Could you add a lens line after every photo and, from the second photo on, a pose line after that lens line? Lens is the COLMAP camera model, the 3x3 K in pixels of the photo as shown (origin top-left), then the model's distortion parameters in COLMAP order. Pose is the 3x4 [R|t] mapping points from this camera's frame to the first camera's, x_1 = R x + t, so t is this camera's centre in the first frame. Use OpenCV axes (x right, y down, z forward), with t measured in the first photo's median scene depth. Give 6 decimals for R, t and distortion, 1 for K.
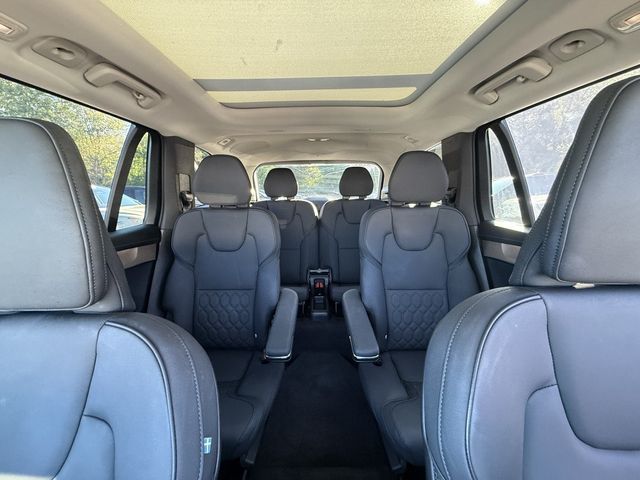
lens RADIAL K [[255.7, 0, 316.9], [0, 255.7, 241.2], [0, 0, 1]] dist [0.000403, -0.000075]
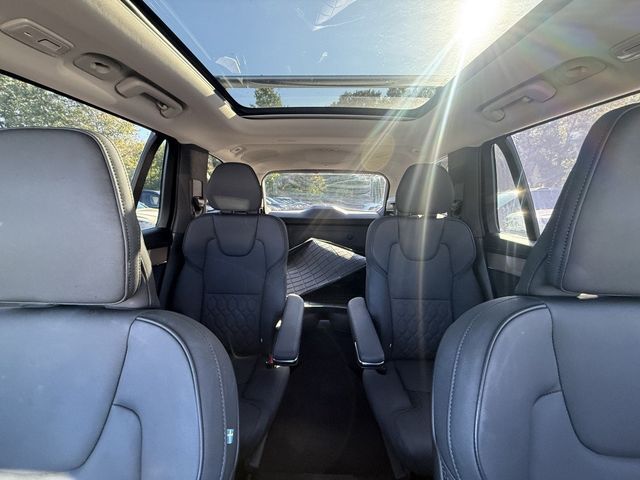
lens RADIAL K [[255.7, 0, 316.9], [0, 255.7, 241.2], [0, 0, 1]] dist [0.000403, -0.000075]
pose [[0.999551, 0.028135, -0.010327, -0.023383], [-0.028442, 0.999119, -0.030849, 0.003082], [0.009450, 0.031129, 0.999471, -0.025540]]
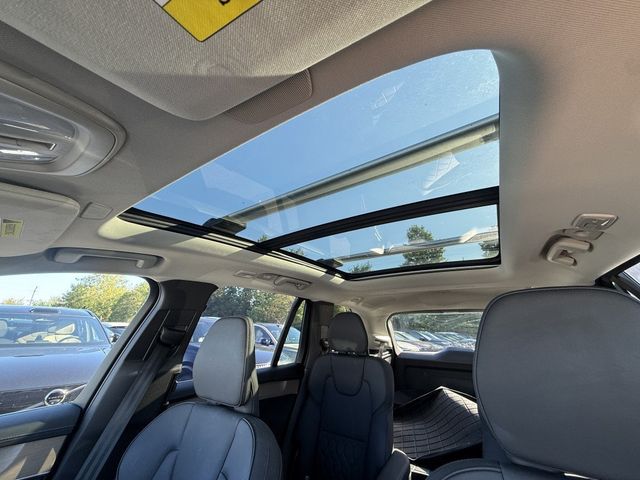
lens RADIAL K [[255.7, 0, 316.9], [0, 255.7, 241.2], [0, 0, 1]] dist [0.000403, -0.000075]
pose [[0.824559, -0.161950, -0.542102, 0.333856], [-0.136732, 0.872714, -0.468694, -0.009519], [0.549005, 0.460589, 0.697461, -0.244276]]
